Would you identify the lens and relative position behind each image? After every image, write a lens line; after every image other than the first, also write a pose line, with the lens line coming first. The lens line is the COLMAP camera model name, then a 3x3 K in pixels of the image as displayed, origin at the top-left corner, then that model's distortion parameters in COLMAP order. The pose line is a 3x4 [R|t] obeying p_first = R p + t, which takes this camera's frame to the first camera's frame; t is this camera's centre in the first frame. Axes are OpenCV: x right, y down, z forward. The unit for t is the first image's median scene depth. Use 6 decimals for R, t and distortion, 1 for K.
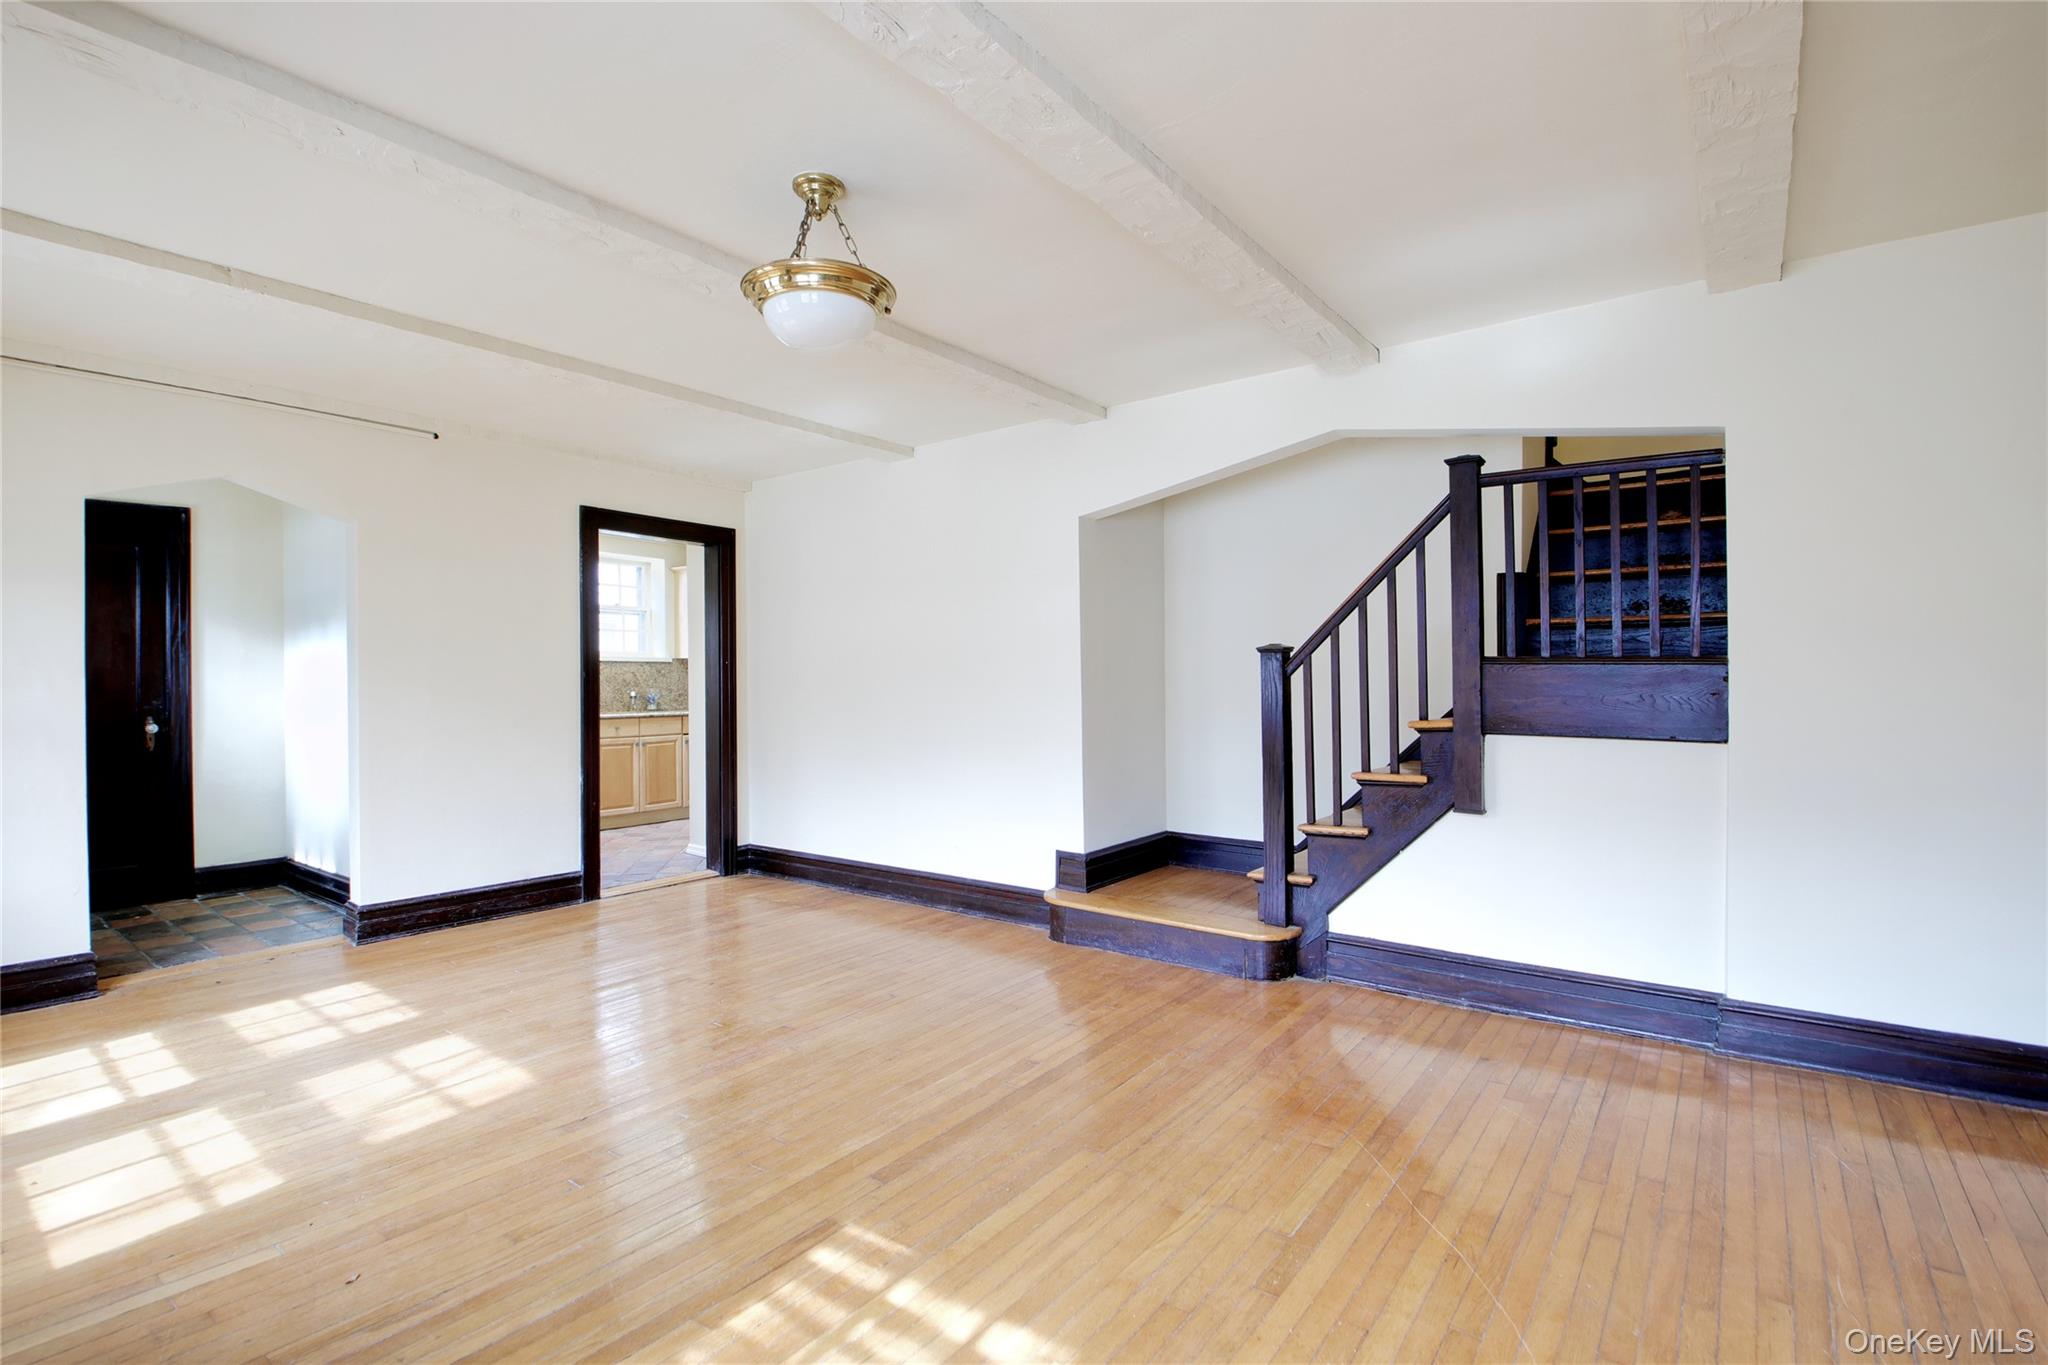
lens RADIAL K [[951.4, 0, 1023.2], [0, 951.4, 686.6], [0, 0, 1]] dist [0.013733, -0.004081]
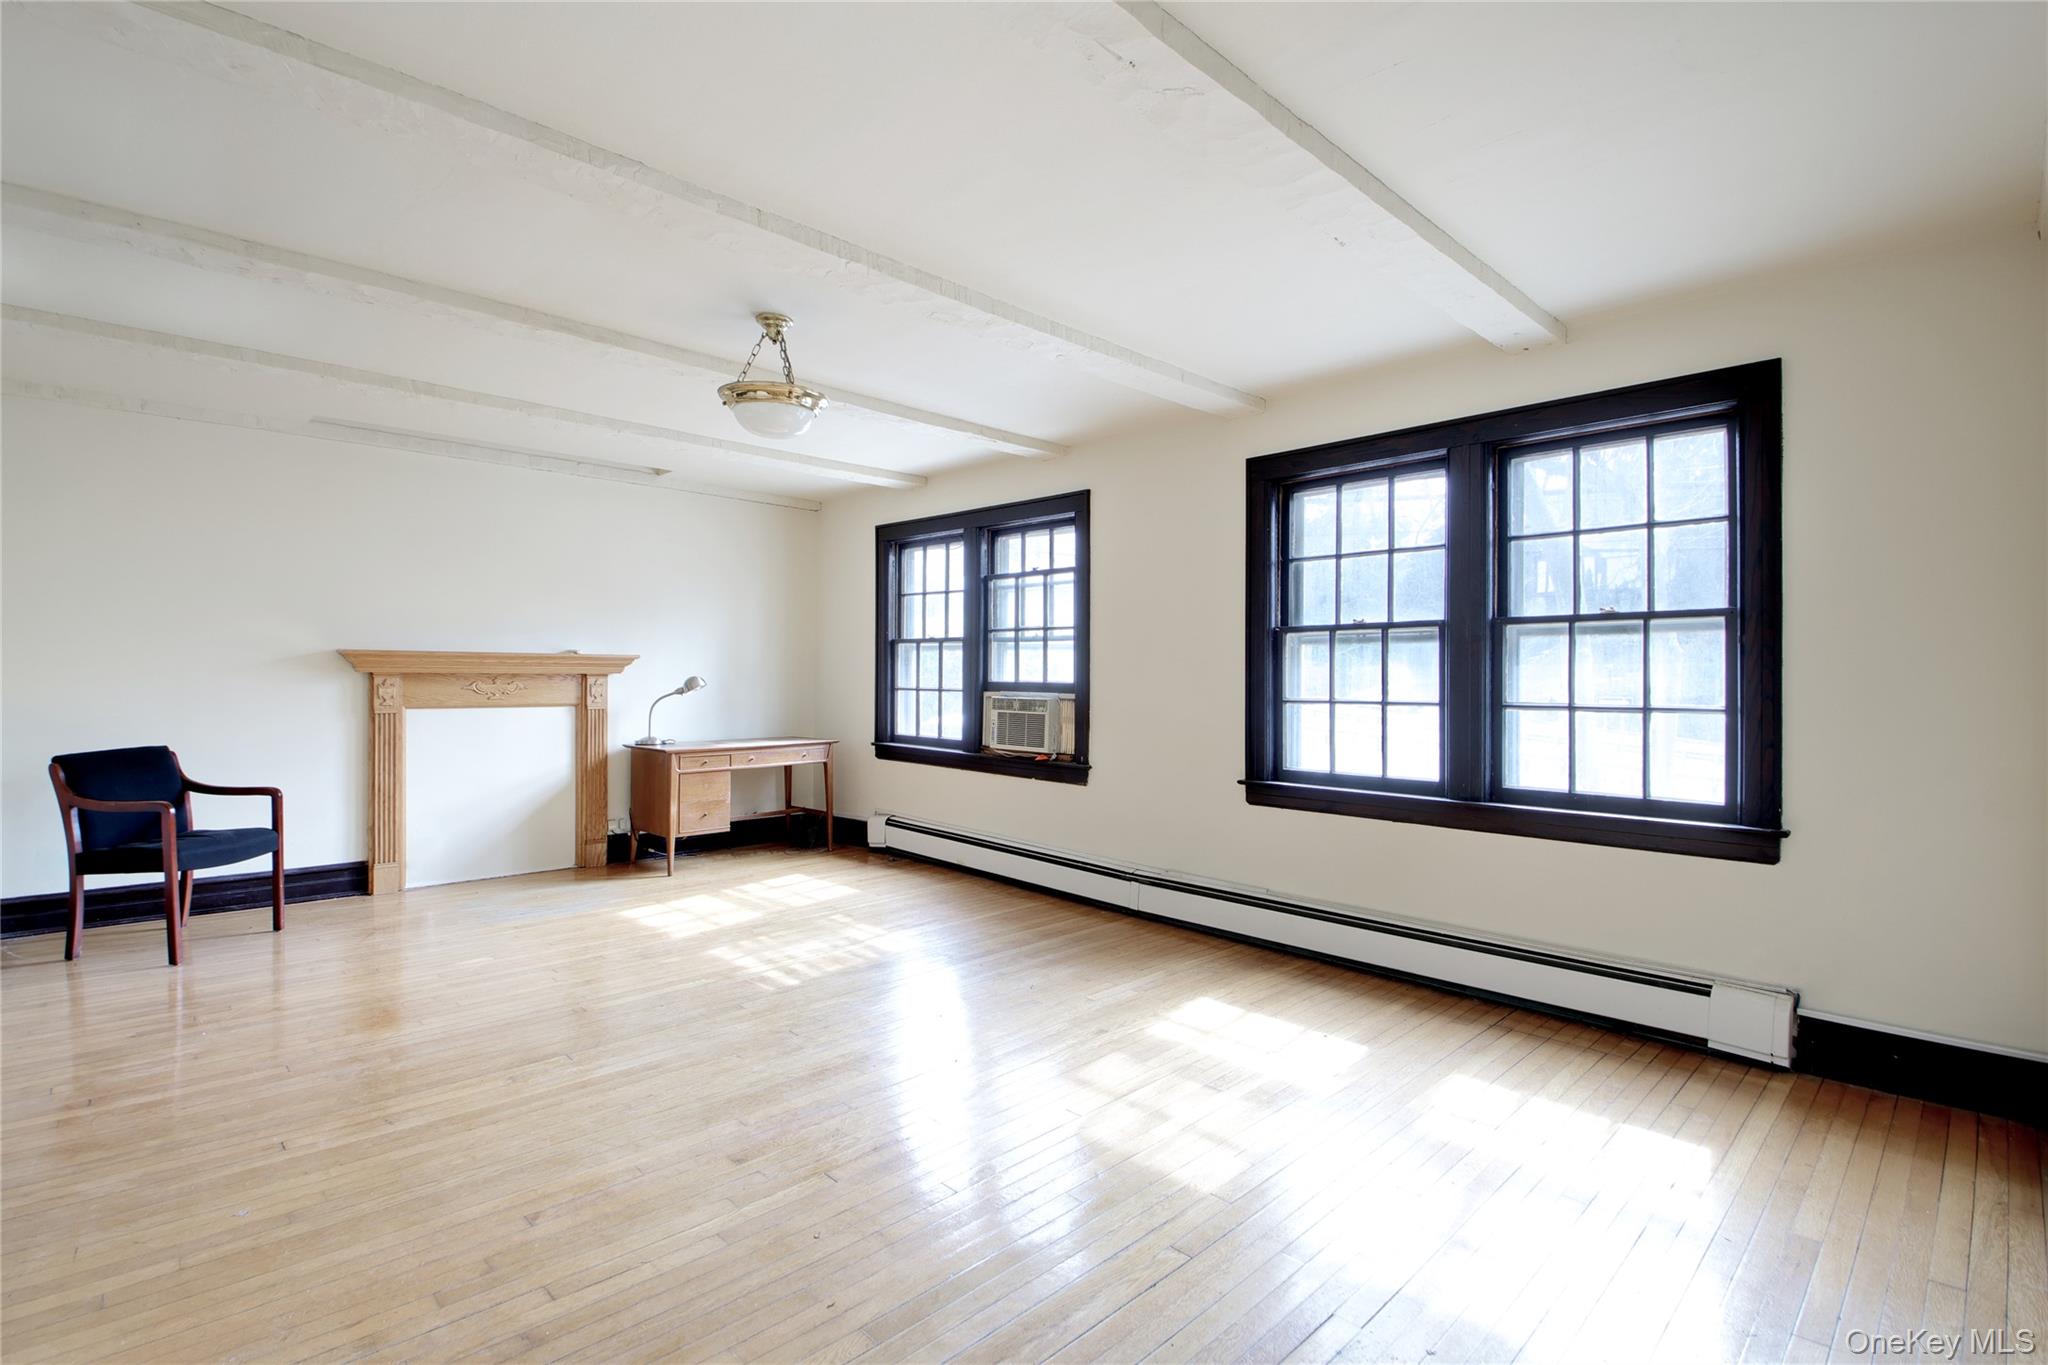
lens RADIAL K [[951.4, 0, 1028.1], [0, 951.4, 673.6], [0, 0, 1]] dist [0.013733, -0.004081]
pose [[-0.987971, 0.006169, 0.154518, -0.650175], [0.008198, 0.999888, 0.012499, -0.007113], [-0.154423, 0.013615, -0.987911, 1.889123]]
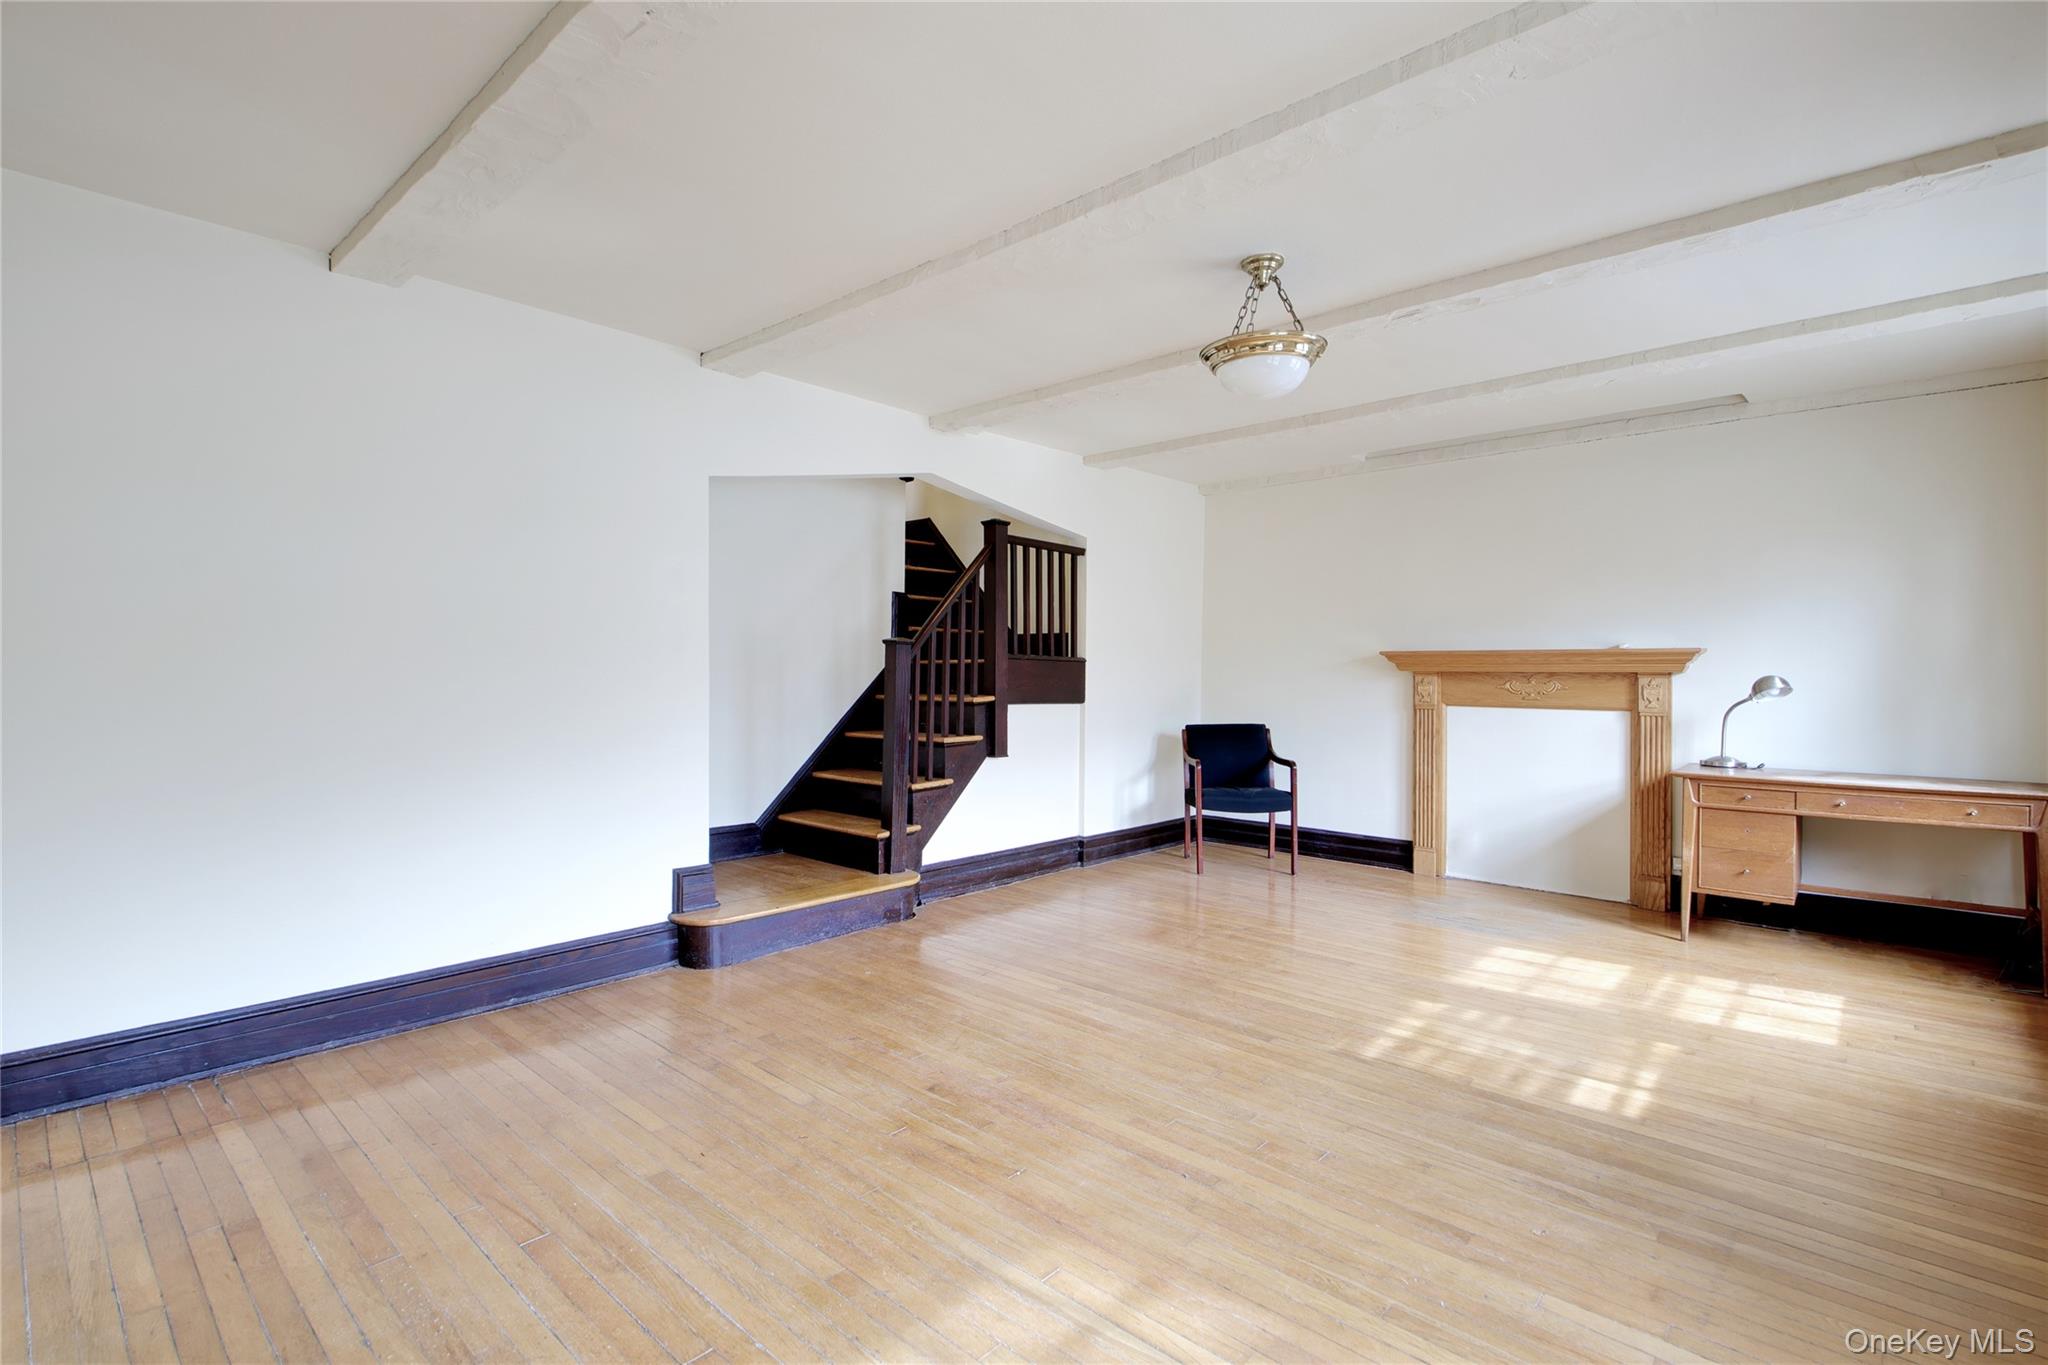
lens RADIAL K [[951.4, 0, 1009.1], [0, 951.4, 663.9], [0, 0, 1]] dist [0.013733, -0.004081]
pose [[0.102817, 0.021023, 0.994478, -1.192278], [0.007682, 0.999730, -0.021929, 0.023151], [-0.994671, 0.009894, 0.102628, 0.970553]]
